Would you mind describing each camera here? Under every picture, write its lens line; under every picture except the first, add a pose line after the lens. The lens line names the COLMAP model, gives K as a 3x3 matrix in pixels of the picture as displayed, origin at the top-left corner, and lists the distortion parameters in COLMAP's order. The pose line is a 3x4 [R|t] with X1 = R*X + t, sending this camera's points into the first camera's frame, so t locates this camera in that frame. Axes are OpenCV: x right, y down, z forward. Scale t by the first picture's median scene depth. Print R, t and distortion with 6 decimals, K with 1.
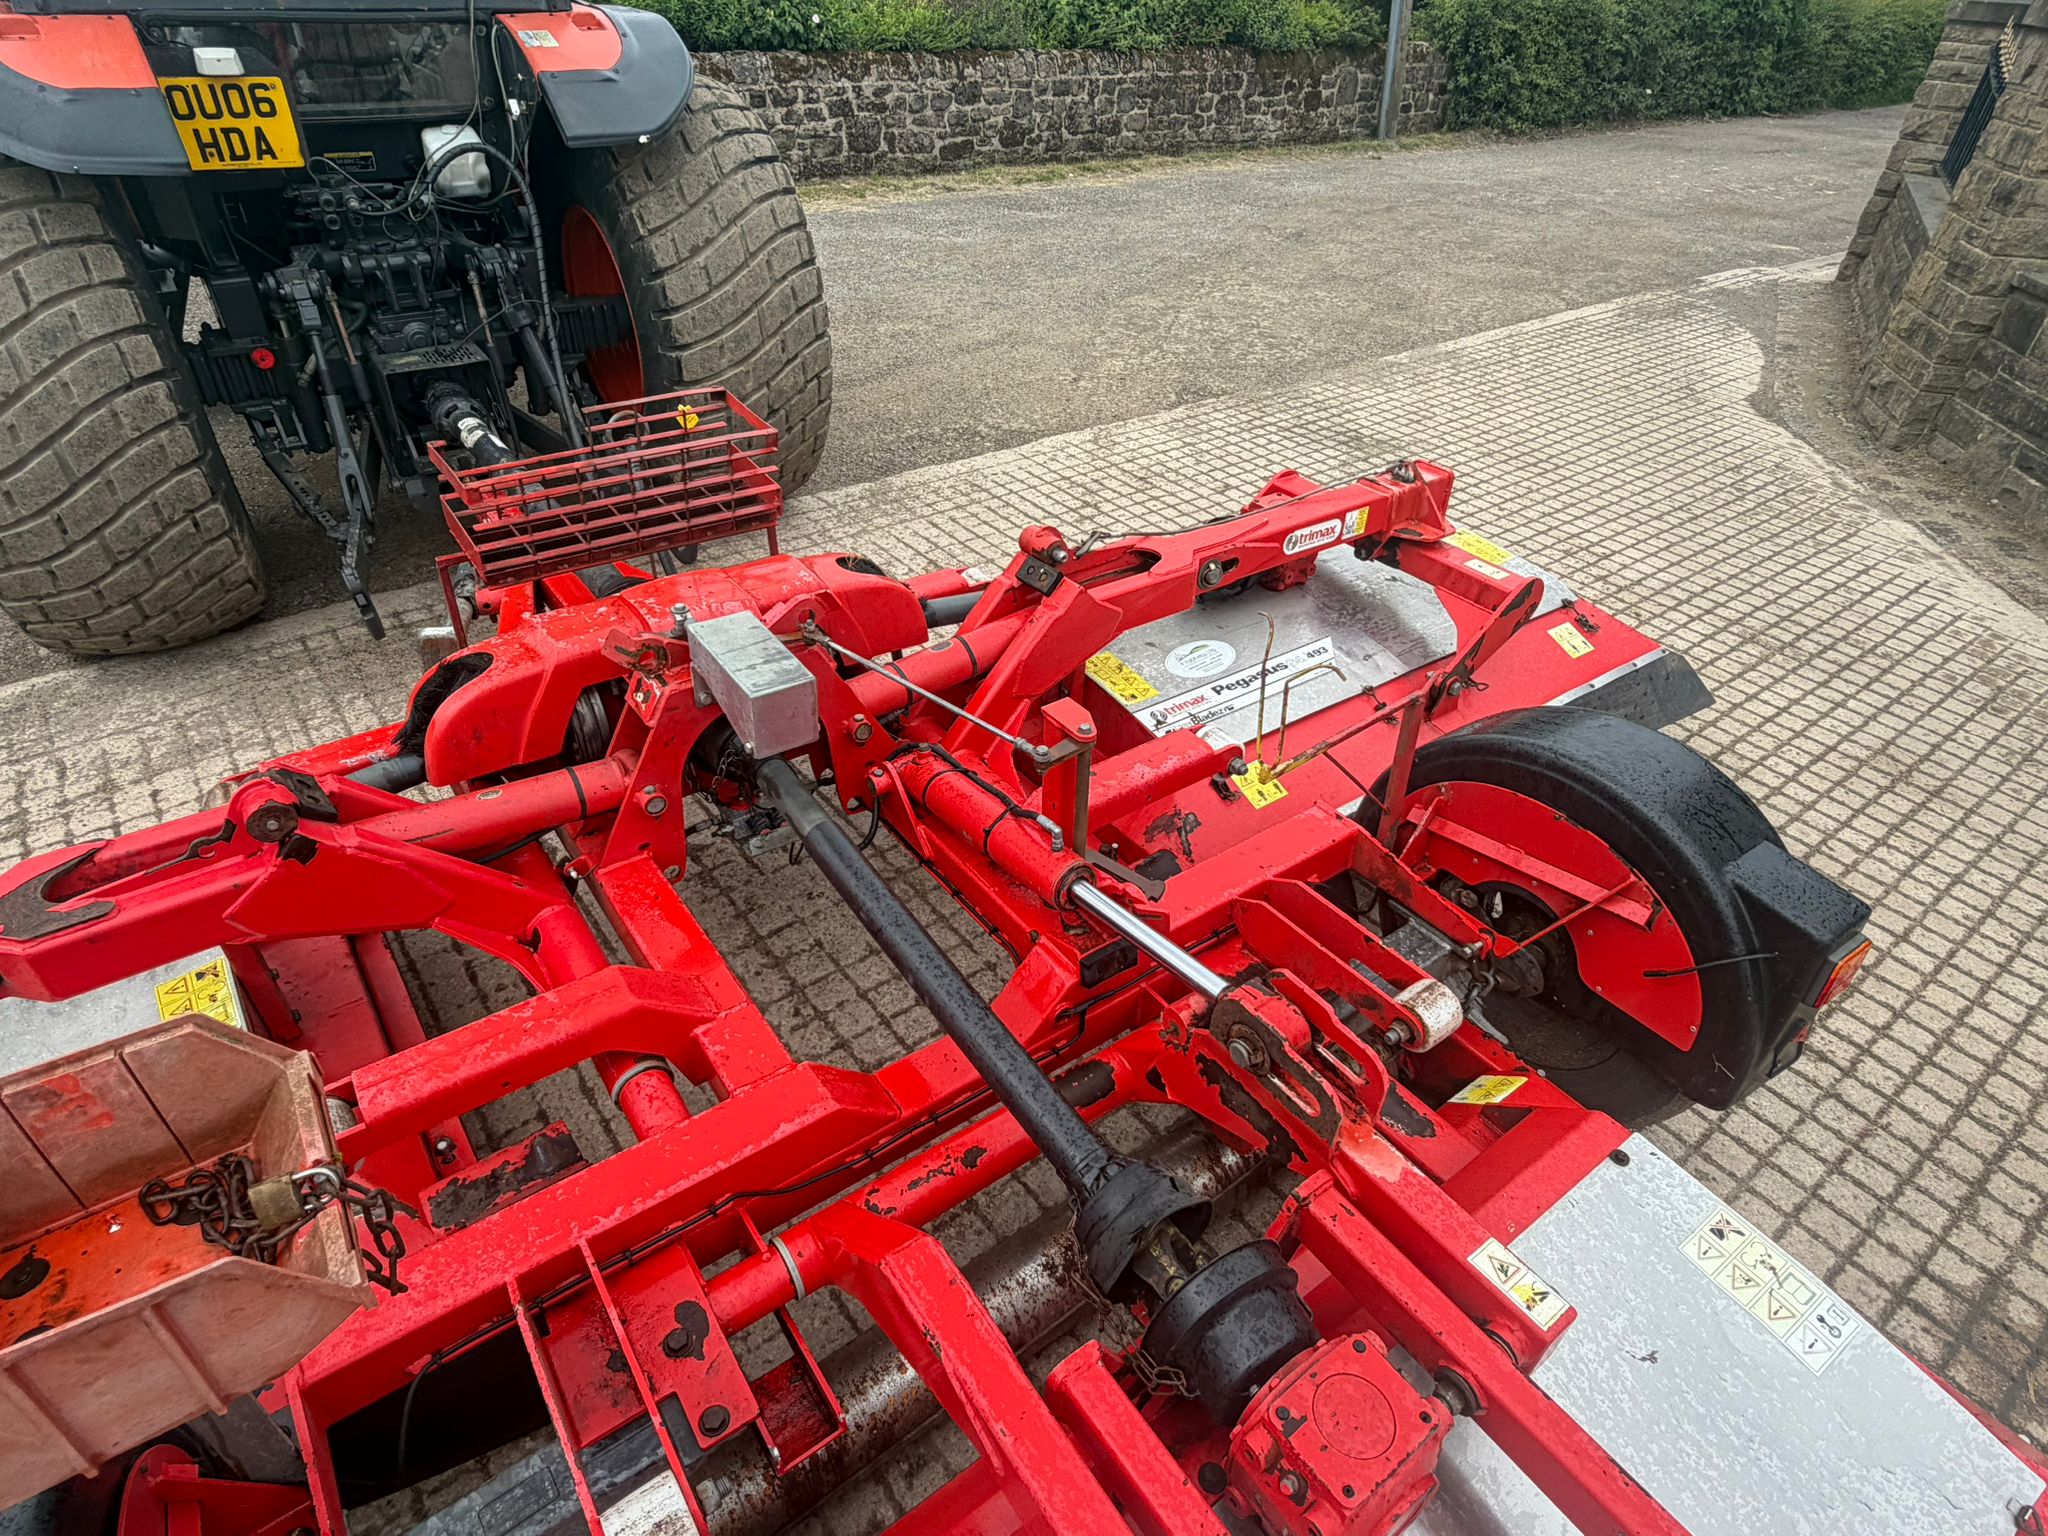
lens RADIAL K [[1139.4, 0, 1006.6], [0, 1139.4, 760.7], [0, 0, 1]] dist [0.001042, -0.000132]
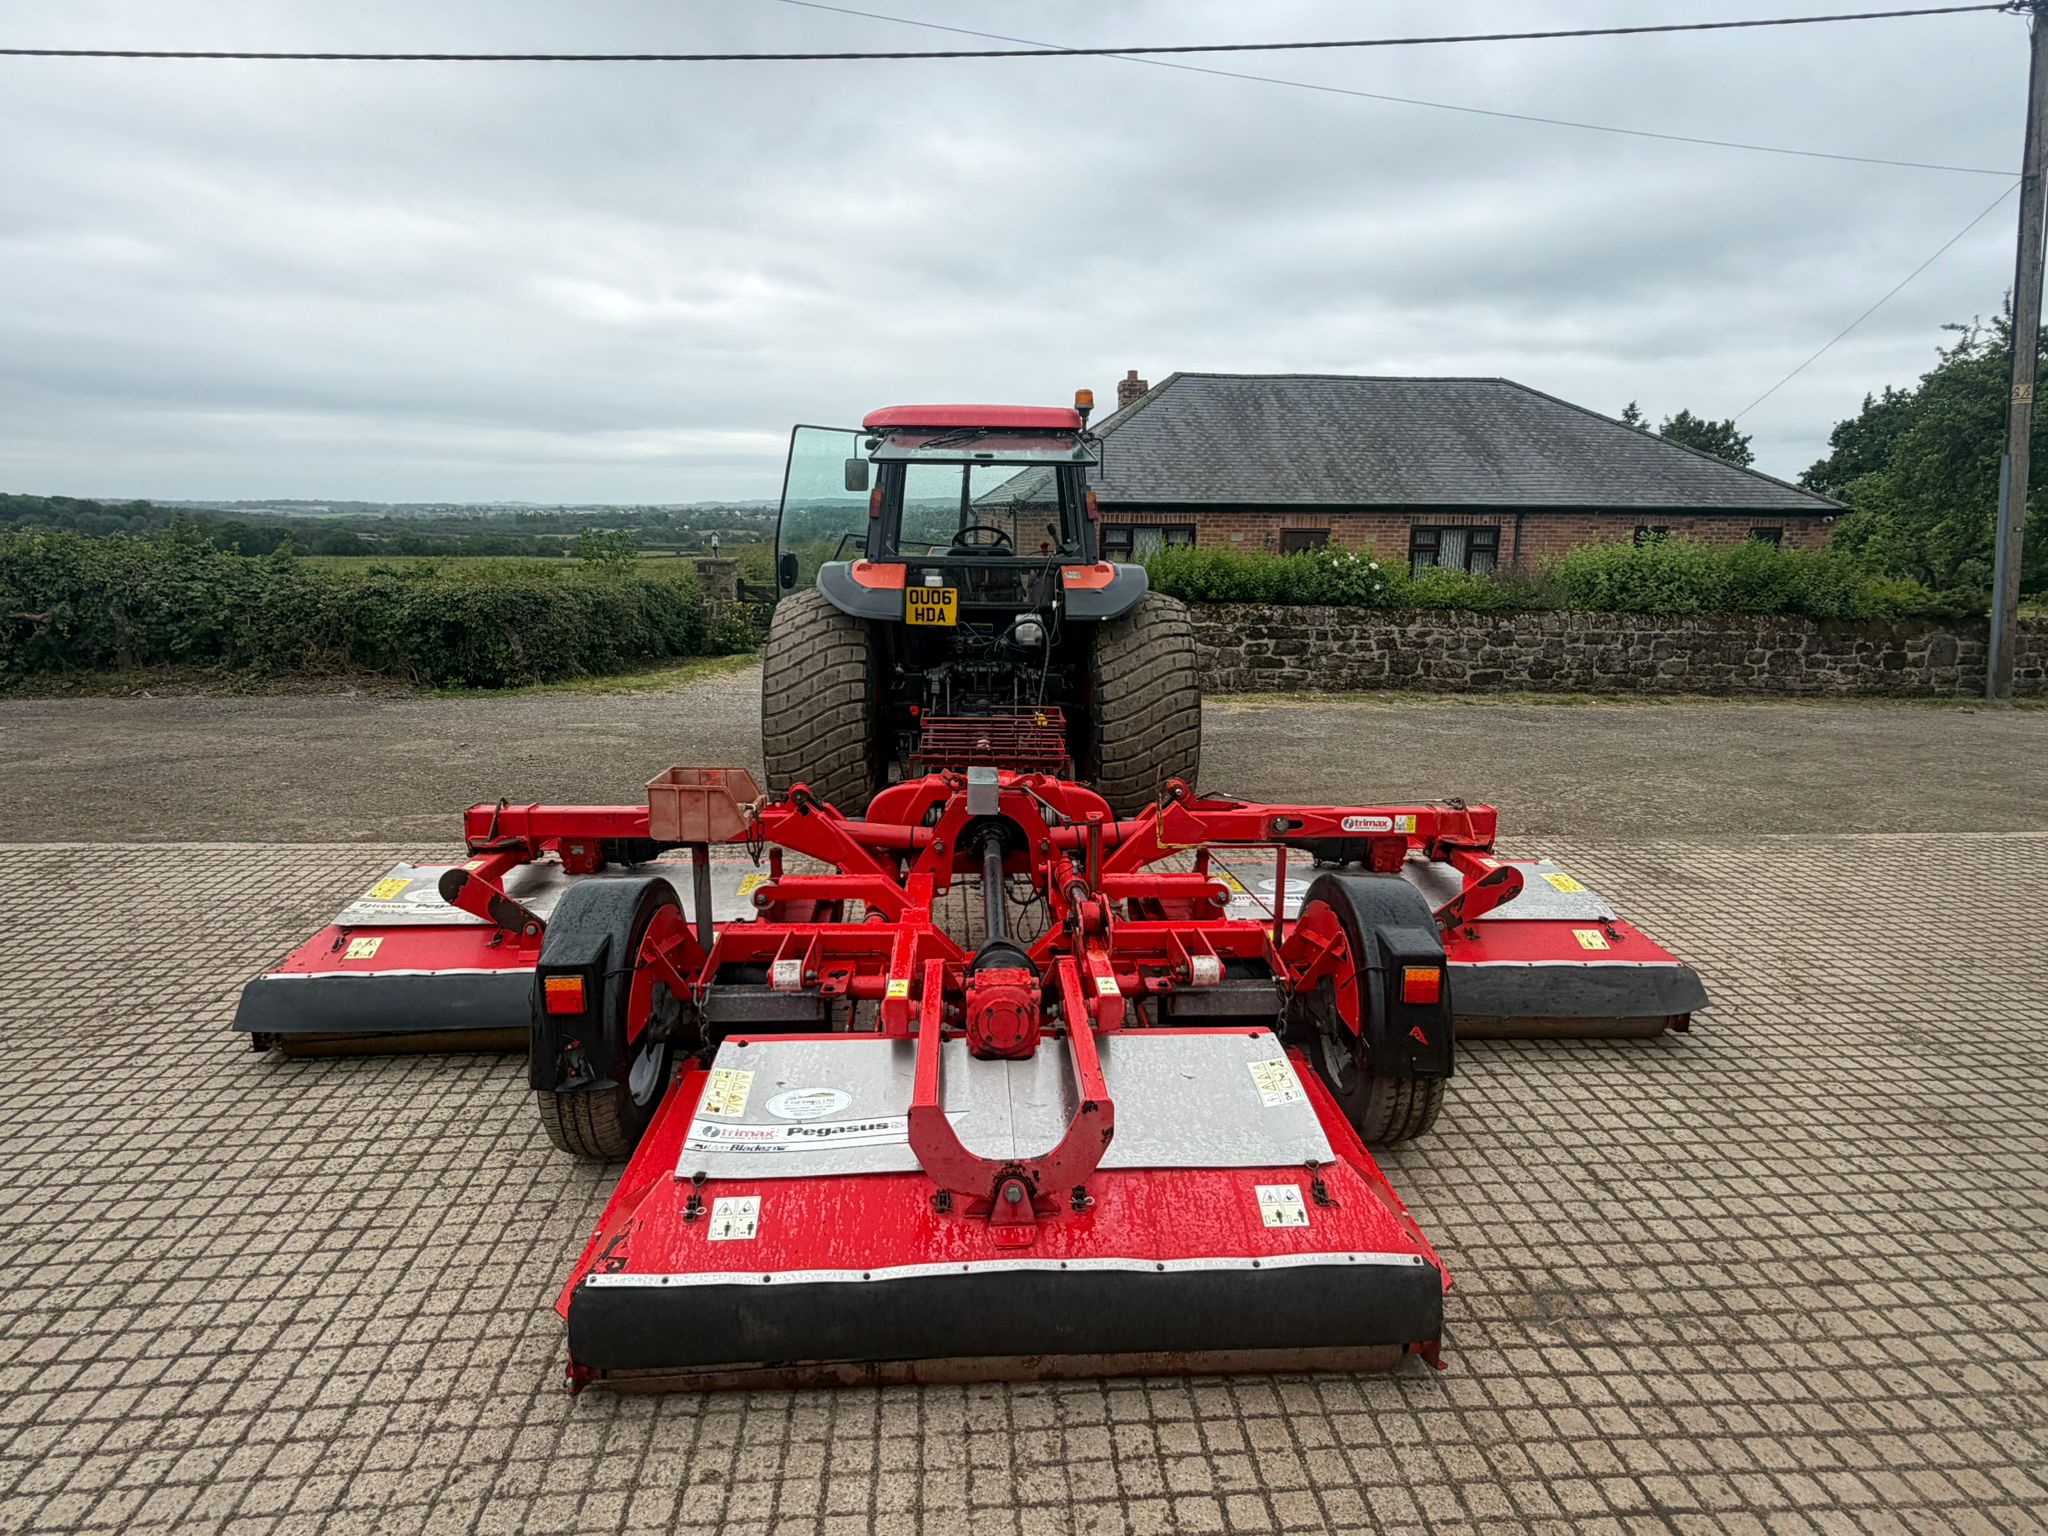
lens RADIAL K [[1131.6, 0, 1024.0], [0, 1131.6, 768.0], [0, 0, 1]] dist [-0.001302, -0.000008]
pose [[0.840185, 0.088403, -0.535046, 0.196967], [-0.305649, 0.892182, -0.332551, 0.115342], [0.447960, 0.442940, 0.776618, -0.140098]]
